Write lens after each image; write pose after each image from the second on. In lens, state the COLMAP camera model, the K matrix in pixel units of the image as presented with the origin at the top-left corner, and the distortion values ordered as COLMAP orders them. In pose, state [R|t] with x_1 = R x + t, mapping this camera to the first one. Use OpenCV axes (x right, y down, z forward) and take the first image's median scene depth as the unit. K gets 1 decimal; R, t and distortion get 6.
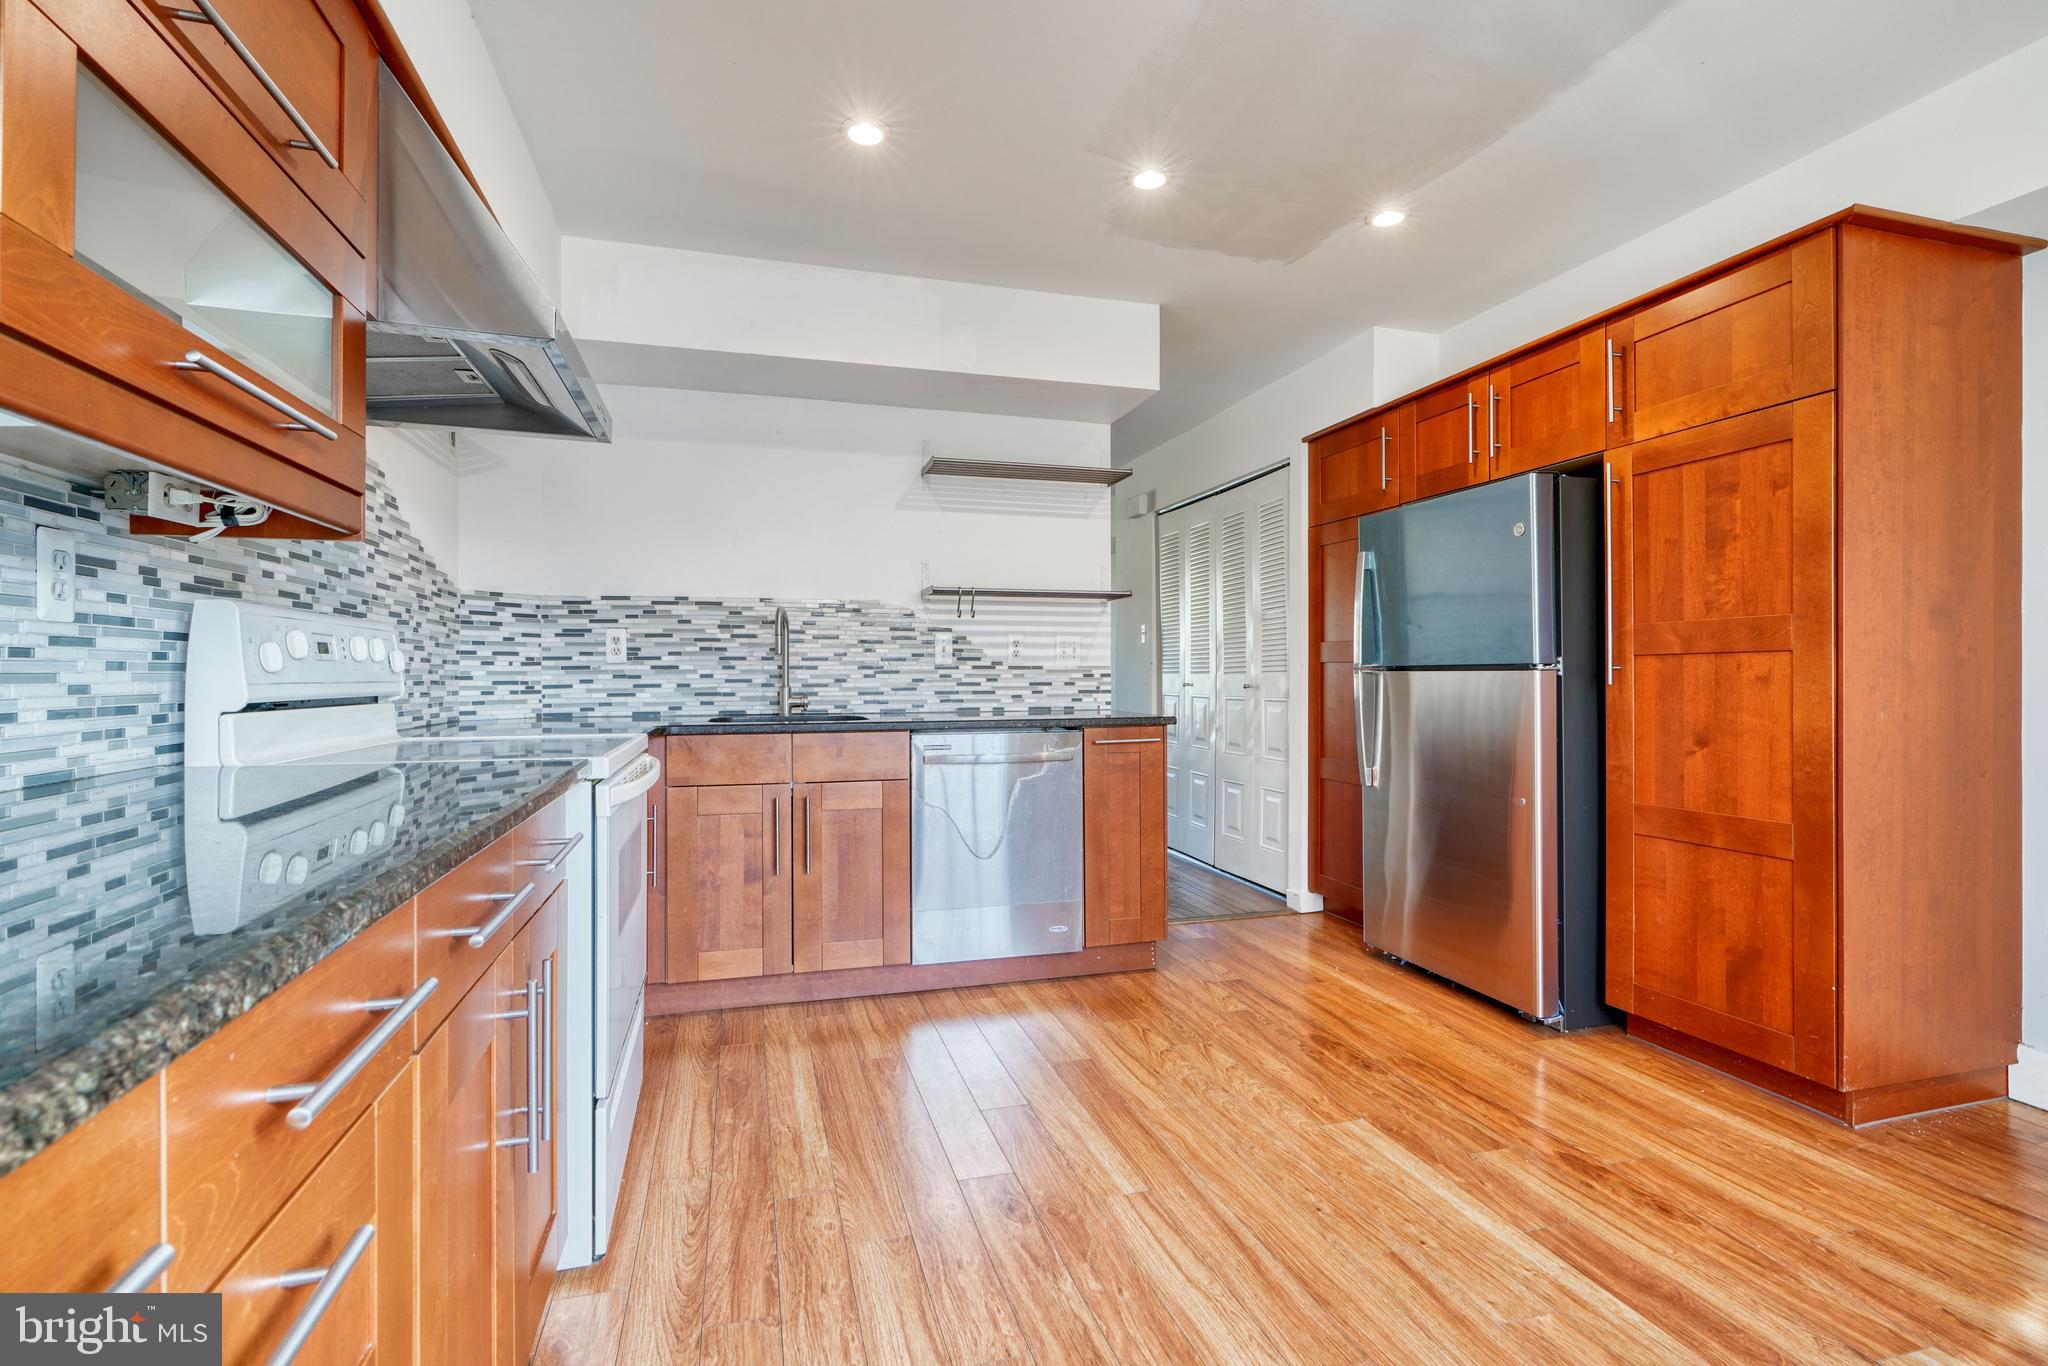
lens RADIAL K [[943.7, 0, 1013.6], [0, 943.7, 665.2], [0, 0, 1]] dist [-0.013750, 0.007805]
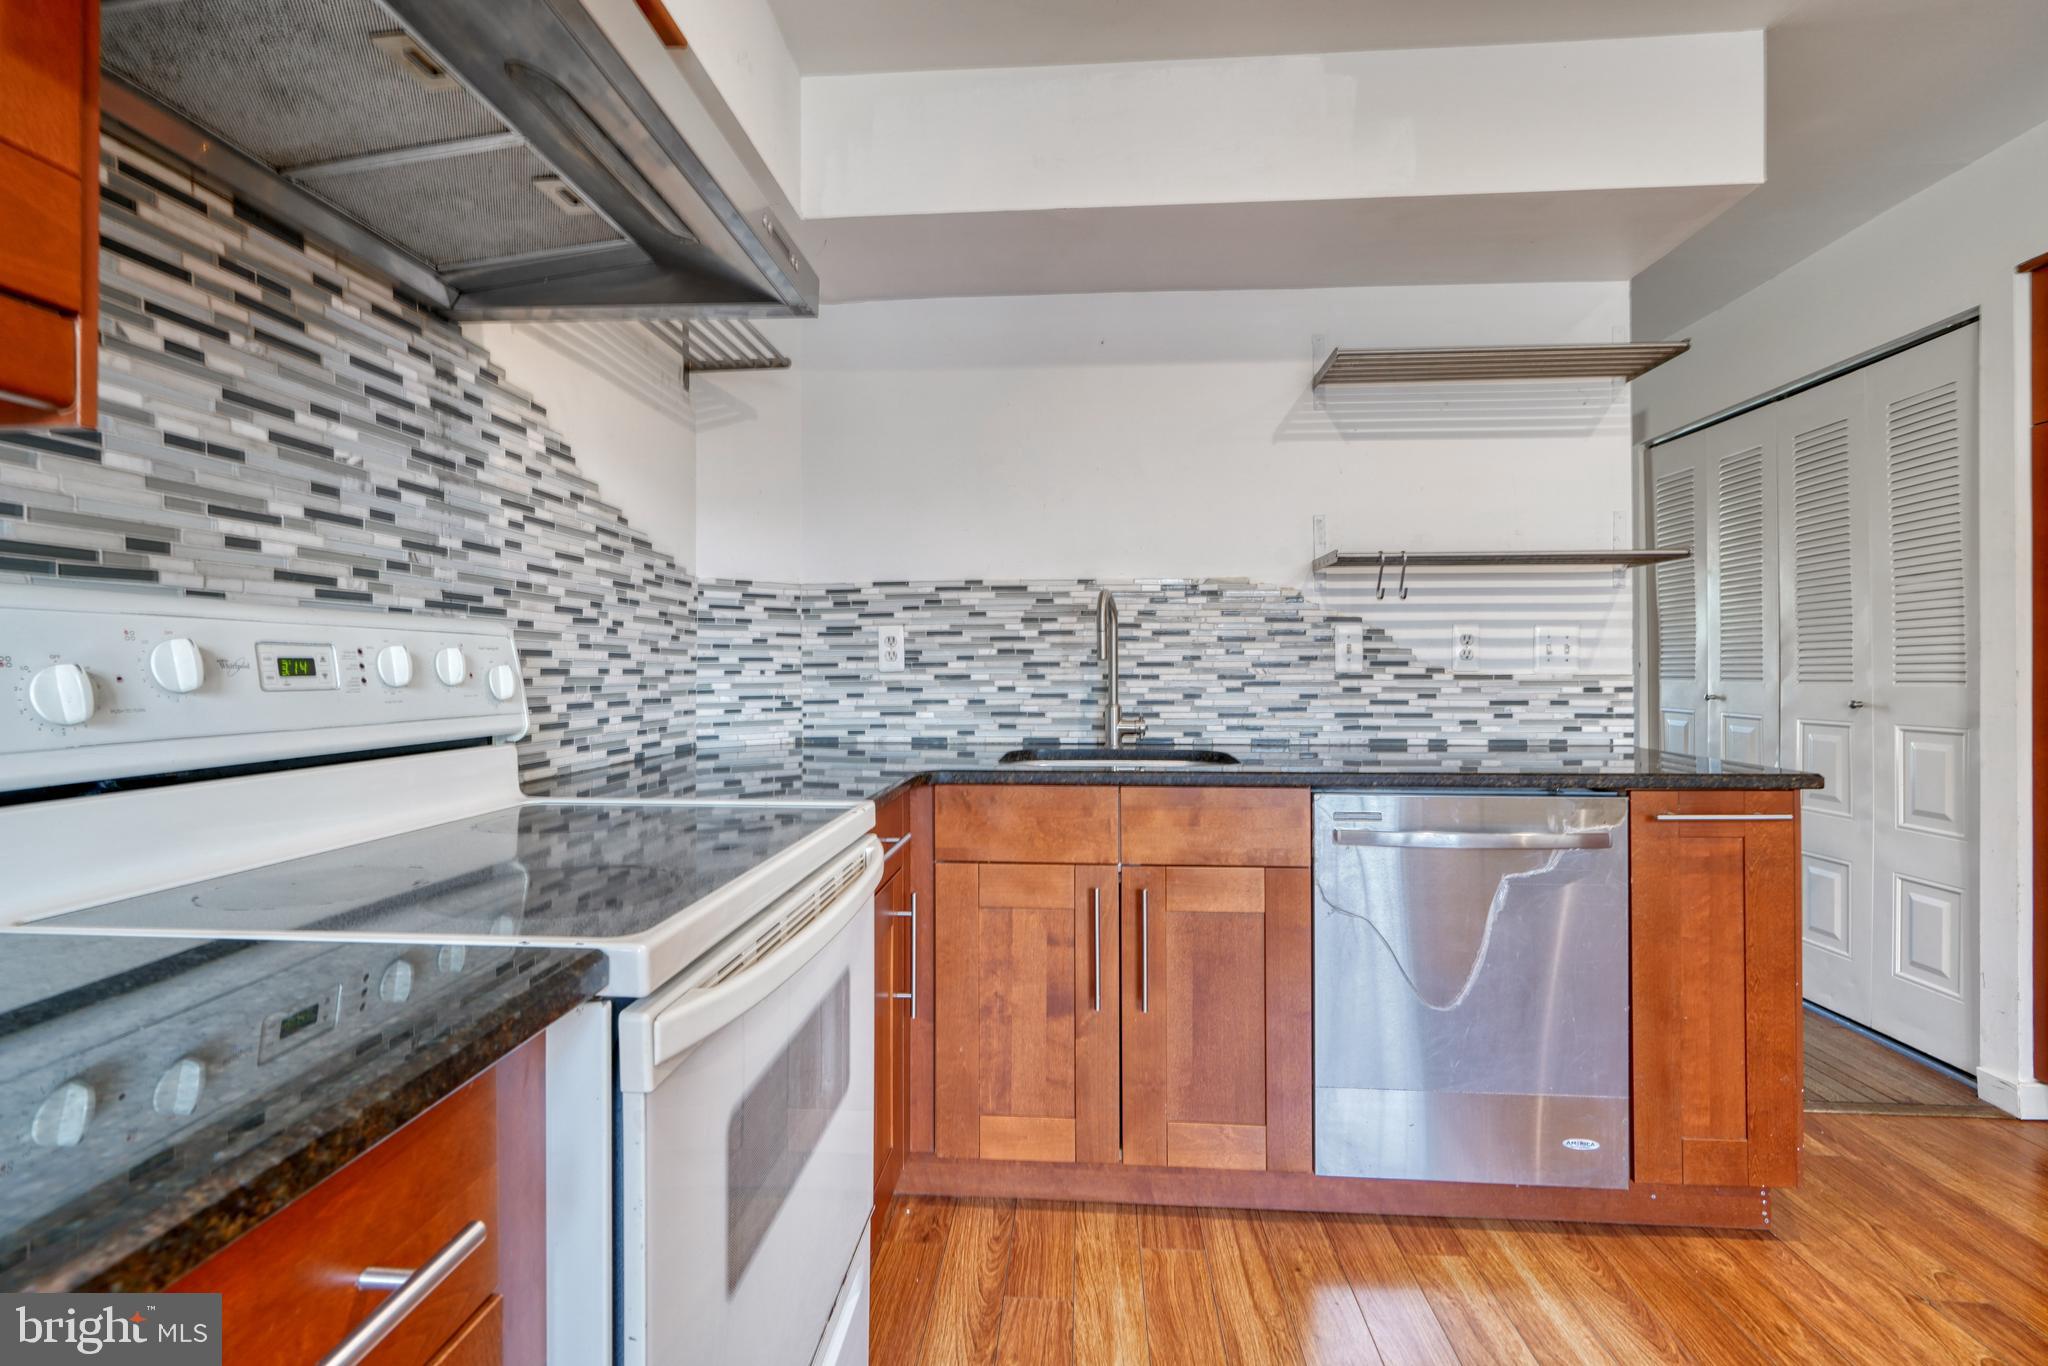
lens RADIAL K [[943.7, 0, 1013.6], [0, 943.7, 665.2], [0, 0, 1]] dist [-0.013750, 0.007805]
pose [[0.937380, -0.000211, -0.348308, -0.073573], [0.002806, 0.999972, 0.006945, -0.012498], [0.348297, -0.007487, 0.937354, 0.346645]]
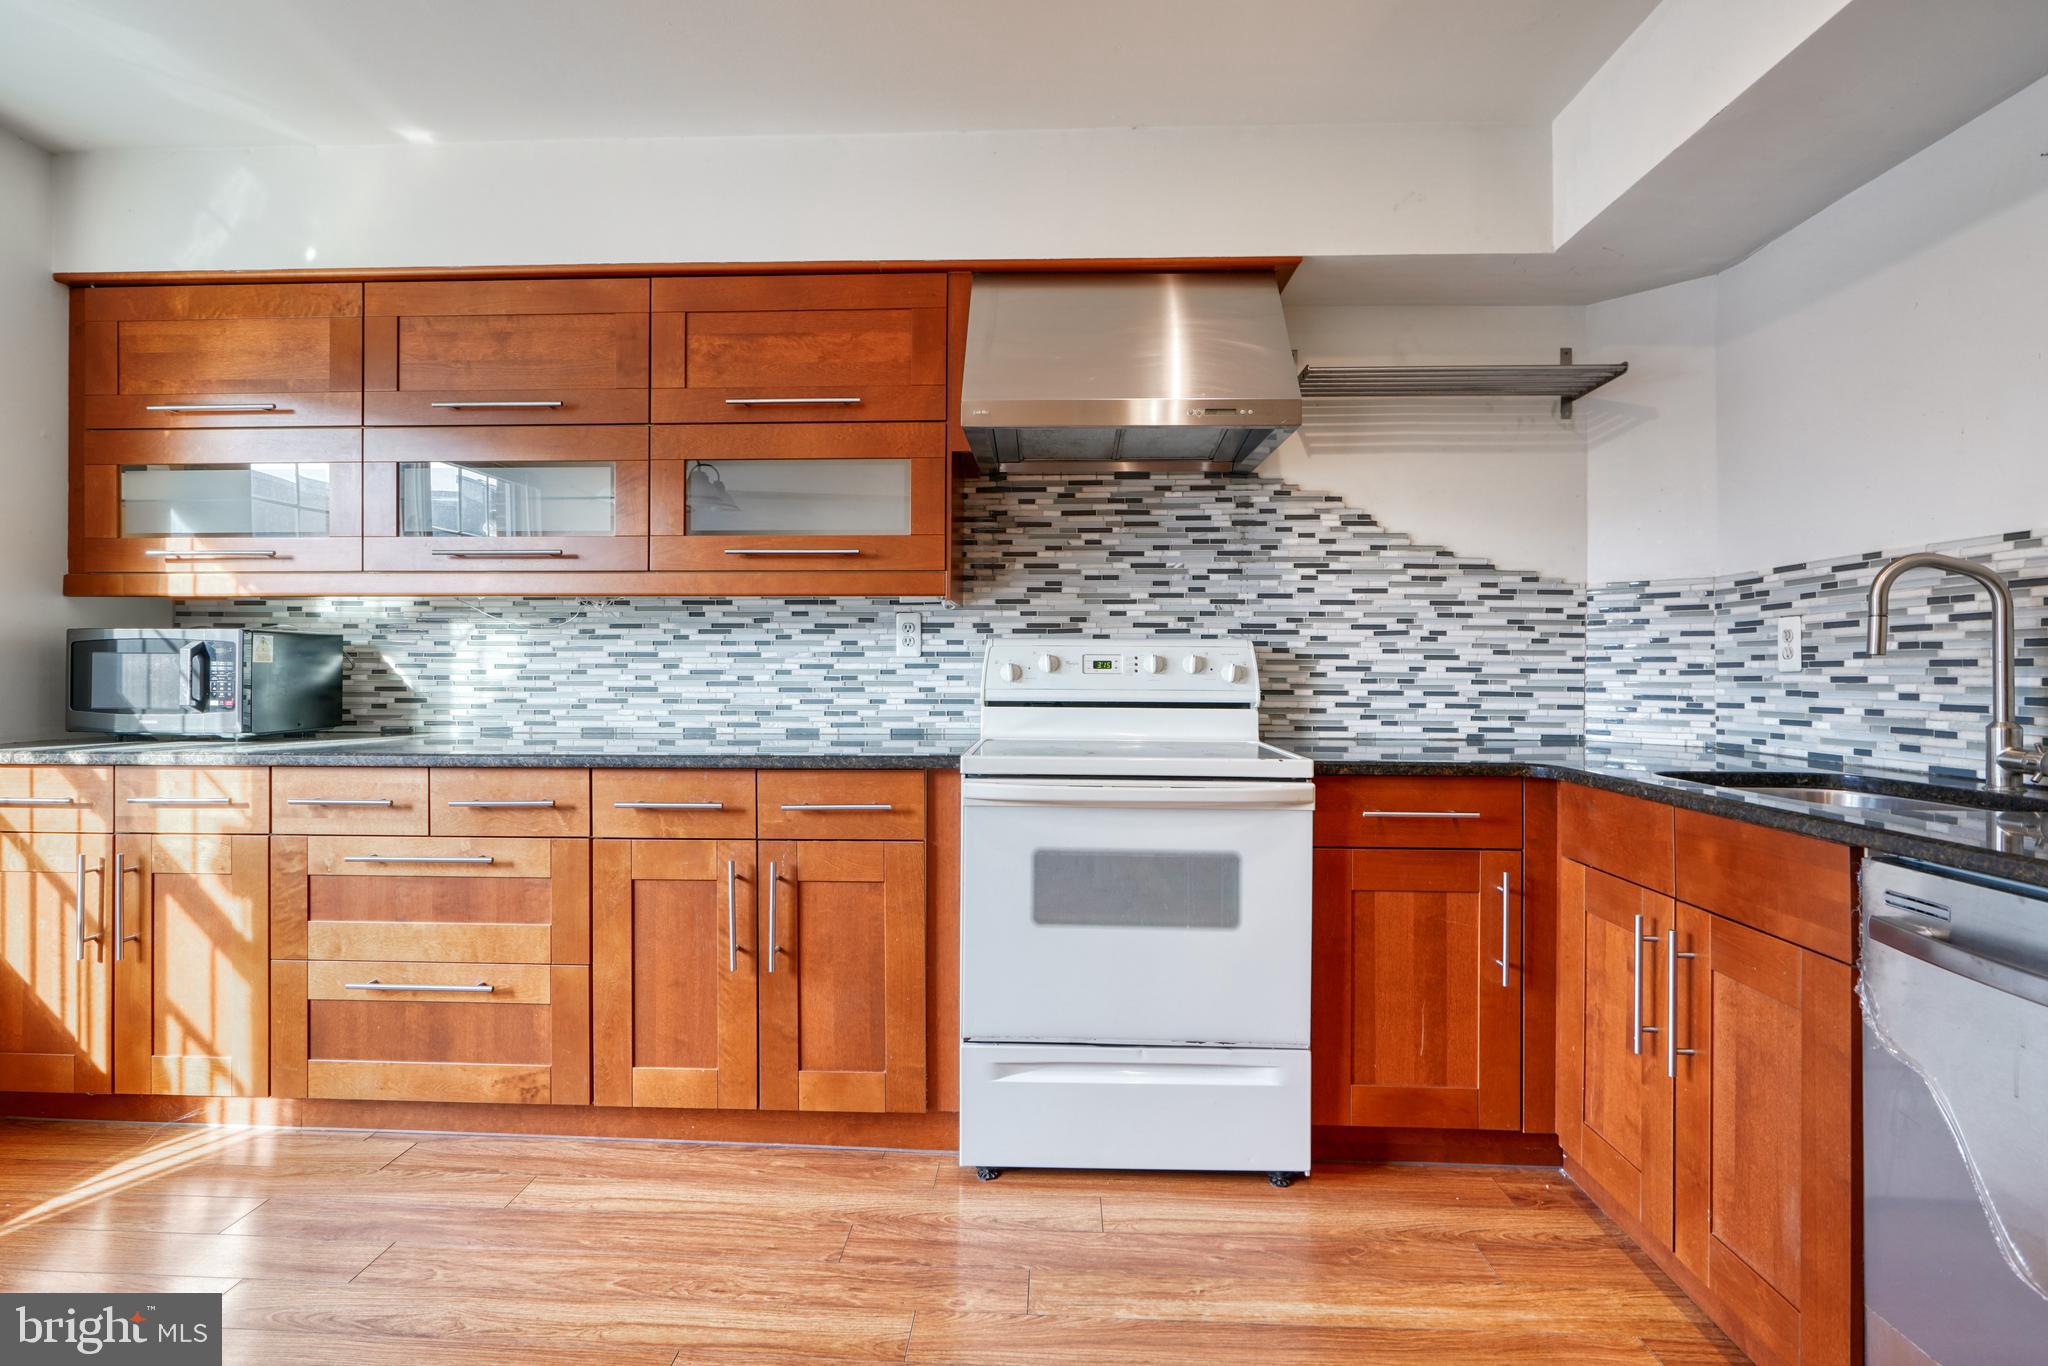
lens RADIAL K [[972.3, 0, 1007.1], [0, 972.3, 657.4], [0, 0, 1]] dist [-0.003954, 0.000385]
pose [[-0.320859, -0.009863, -0.947076, 0.375202], [0.005203, 0.999912, -0.012176, -0.006949], [0.947113, -0.008835, -0.320780, 0.743685]]
